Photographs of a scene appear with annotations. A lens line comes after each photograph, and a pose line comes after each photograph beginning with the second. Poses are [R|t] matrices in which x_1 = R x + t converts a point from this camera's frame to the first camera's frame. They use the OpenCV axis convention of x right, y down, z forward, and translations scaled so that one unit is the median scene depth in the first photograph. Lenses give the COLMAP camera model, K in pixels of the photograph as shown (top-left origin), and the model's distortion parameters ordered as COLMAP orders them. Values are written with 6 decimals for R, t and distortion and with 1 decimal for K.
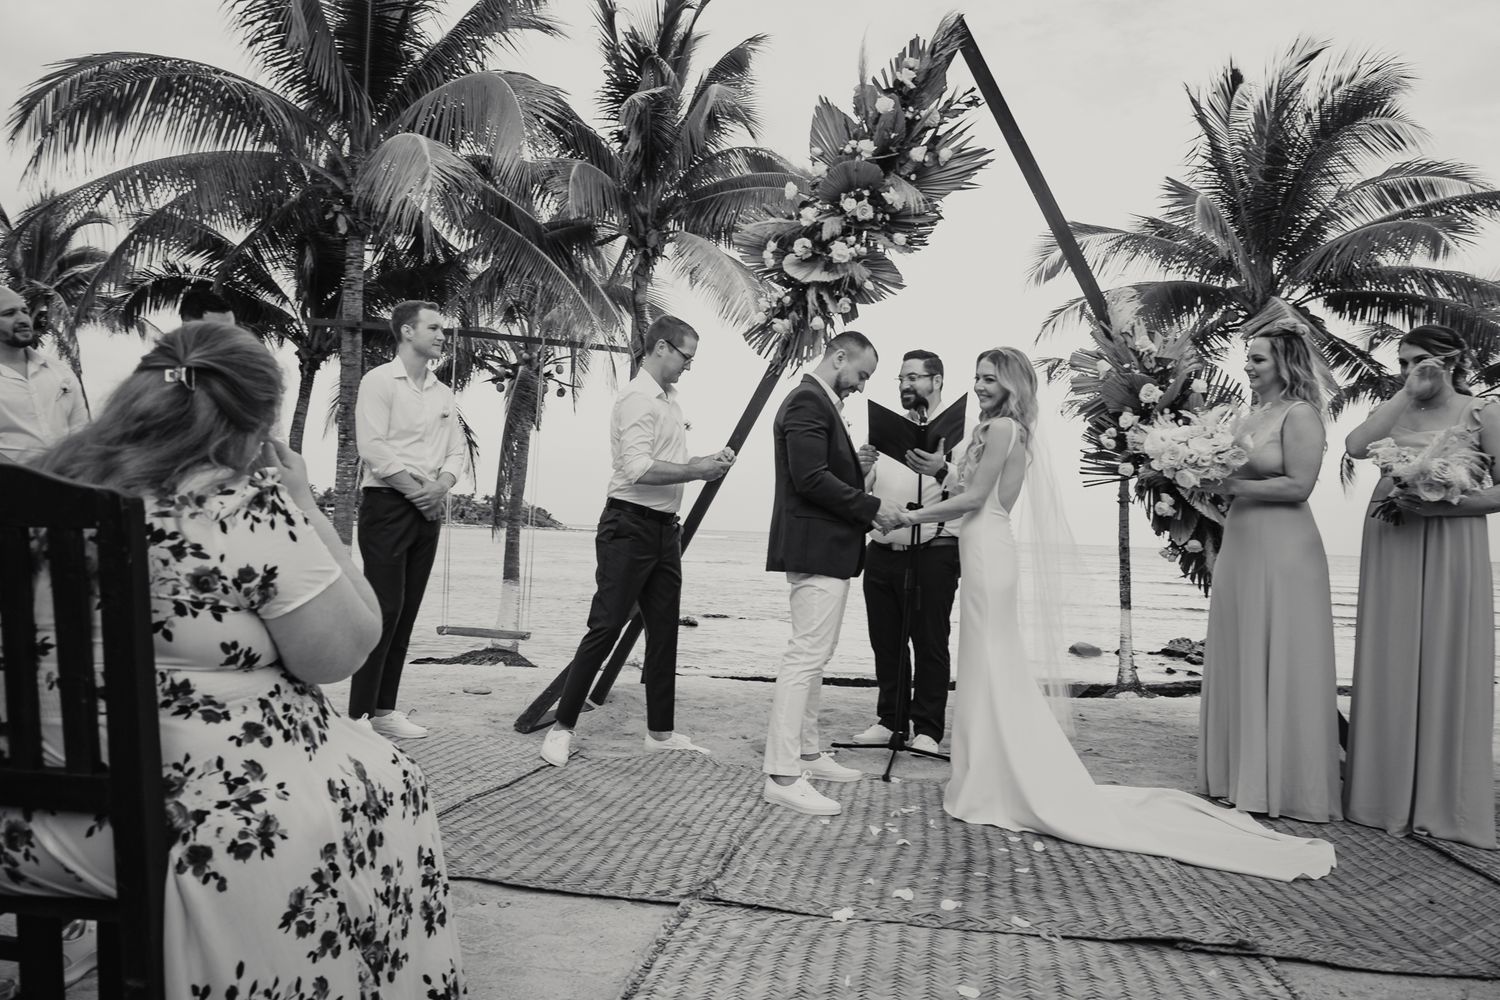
lens RADIAL K [[1016.9, 0, 753.5], [0, 1016.9, 495.2], [0, 0, 1]] dist [0.001723, 0.001246]
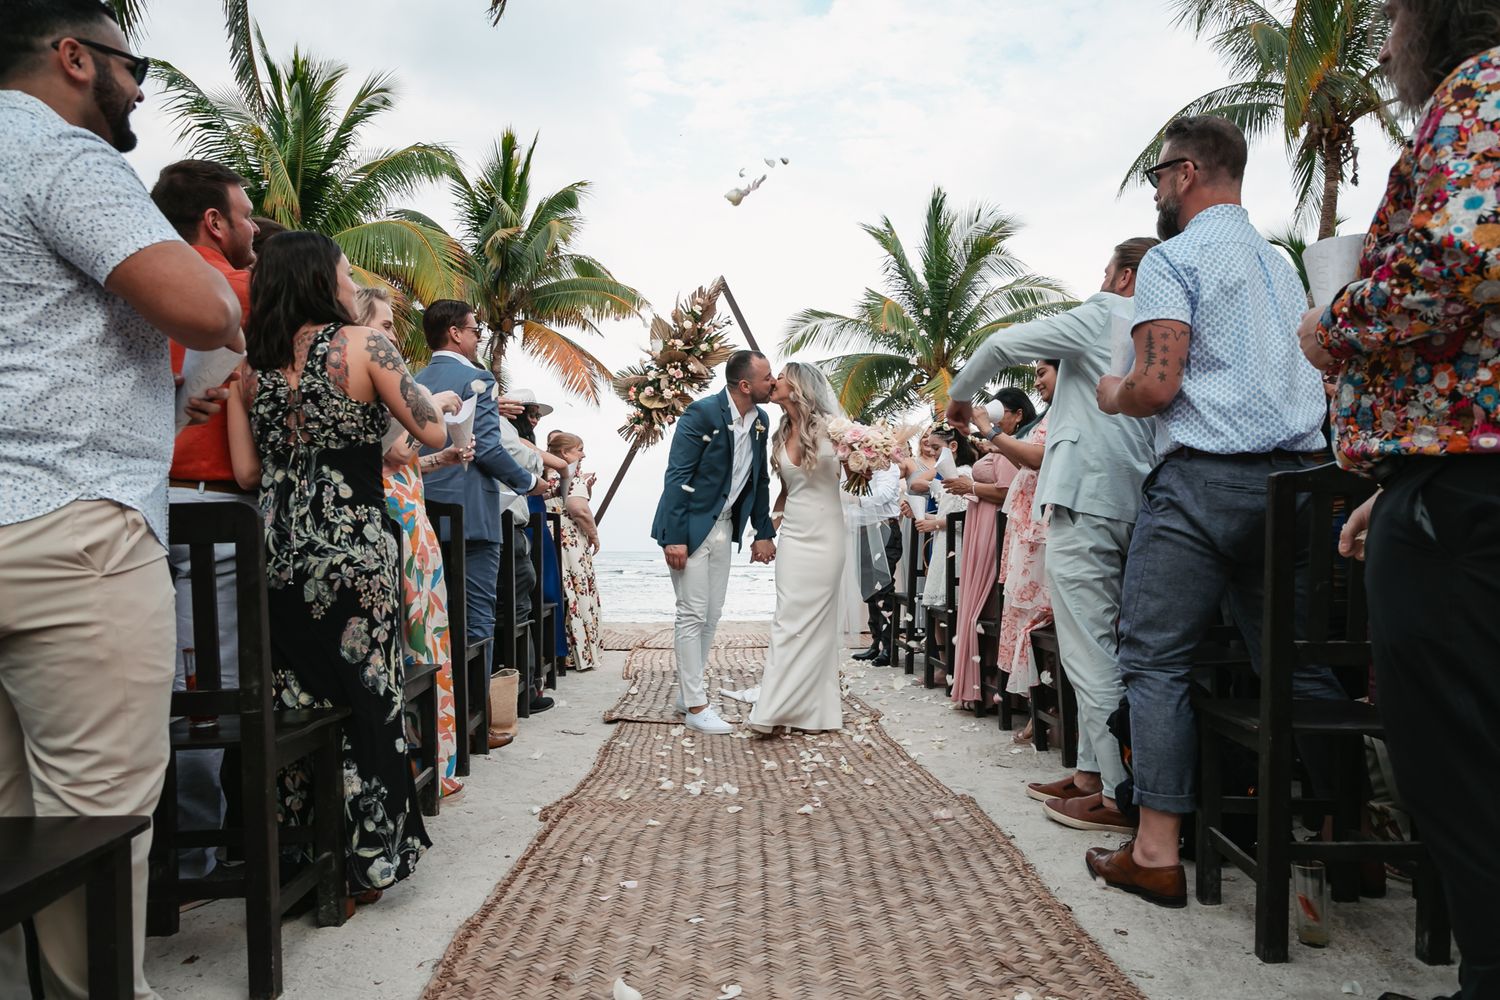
lens RADIAL K [[1016.9, 0, 753.5], [0, 1016.9, 495.2], [0, 0, 1]] dist [0.001723, 0.001246]
pose [[0.977558, -0.020598, 0.209657, -0.178142], [0.023885, 0.999628, -0.013161, -0.000705], [-0.209308, 0.017874, 0.977686, -1.035726]]
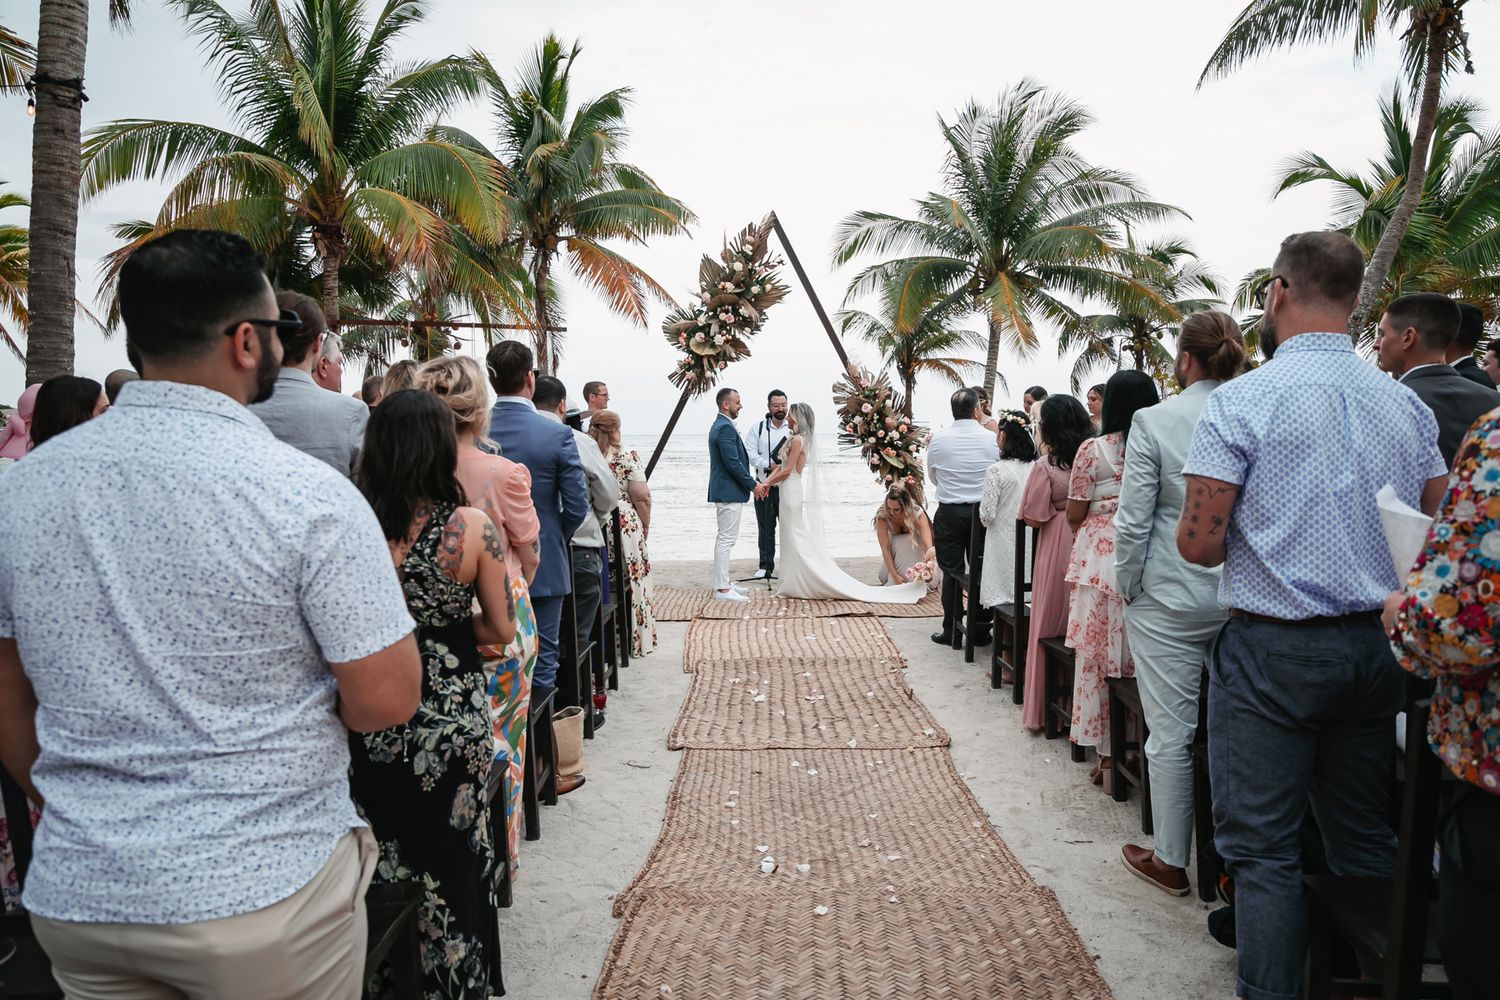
lens RADIAL K [[1021.6, 0, 749.5], [0, 1021.6, 493.4], [0, 0, 1]] dist [0.004927, -0.004507]
pose [[0.986365, -0.055639, 0.154882, -0.180291], [0.040464, 0.994218, 0.099465, -0.132332], [-0.159521, -0.091842, 0.982913, -0.999363]]
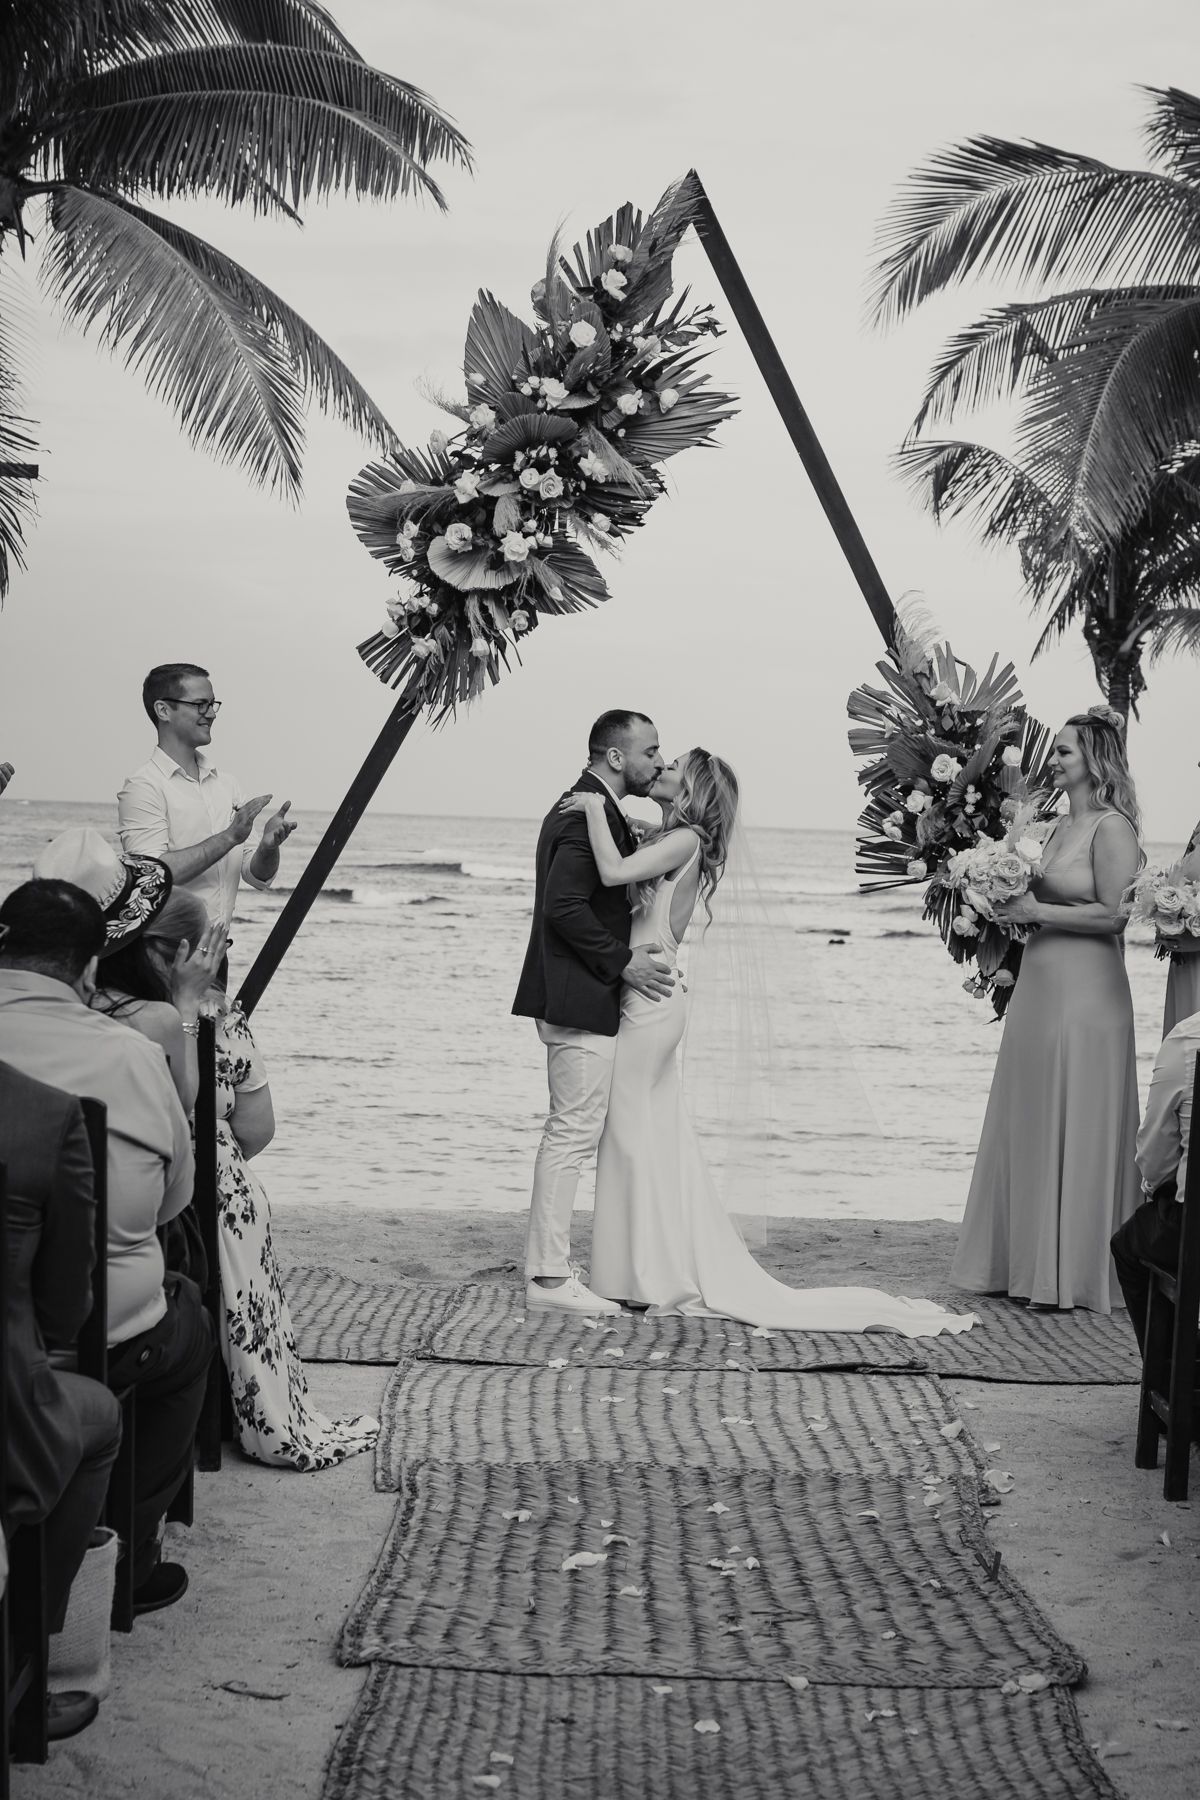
lens RADIAL K [[3481.6, 0, 600.0], [0, 3481.6, 900.0], [0, 0, 1]] dist [0.009341, -0.034419]
pose [[0.987704, -0.005699, 0.156231, -0.216890], [-0.004348, 0.997947, 0.063893, -0.148973], [-0.156275, -0.063787, 0.985652, -1.276892]]
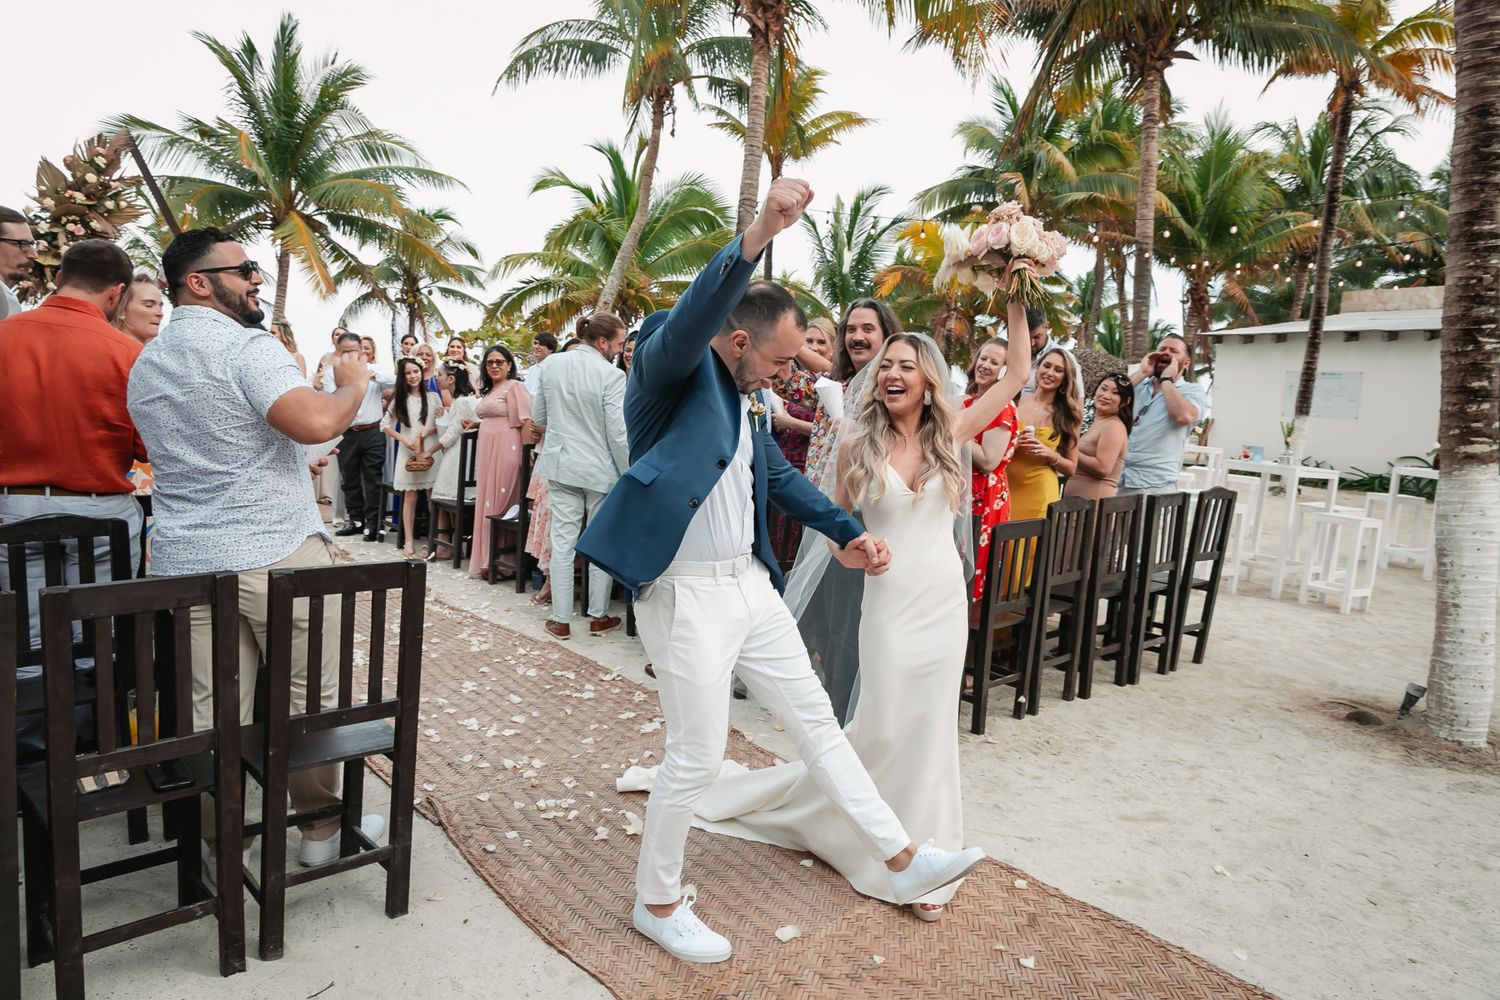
lens RADIAL K [[1016.9, 0, 753.5], [0, 1016.9, 495.2], [0, 0, 1]] dist [0.001723, 0.001246]
pose [[0.629817, -0.071560, 0.773440, -0.607461], [-0.064101, 0.987562, 0.143569, -0.138206], [-0.774094, -0.140001, 0.617396, -1.245718]]
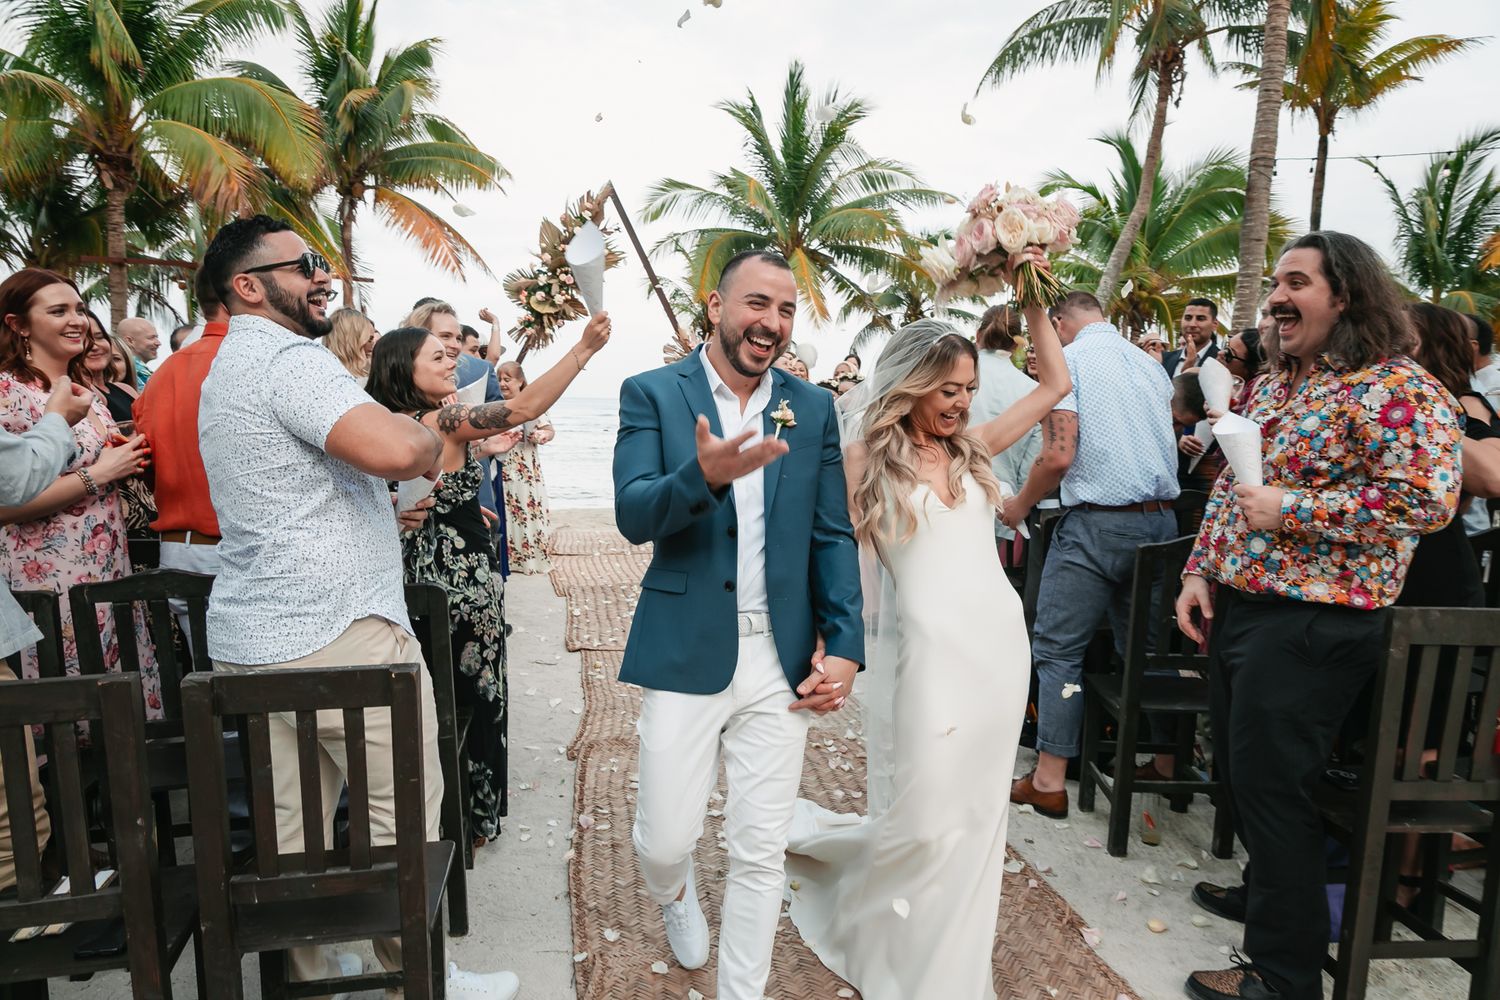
lens RADIAL K [[1010.9, 0, 754.0], [0, 1010.9, 496.2], [0, 0, 1]] dist [0.005739, -0.002403]
pose [[0.929689, -0.055297, 0.364170, -0.322781], [0.003351, 0.989896, 0.141756, -0.125548], [-0.368329, -0.130568, 0.920481, -1.137782]]
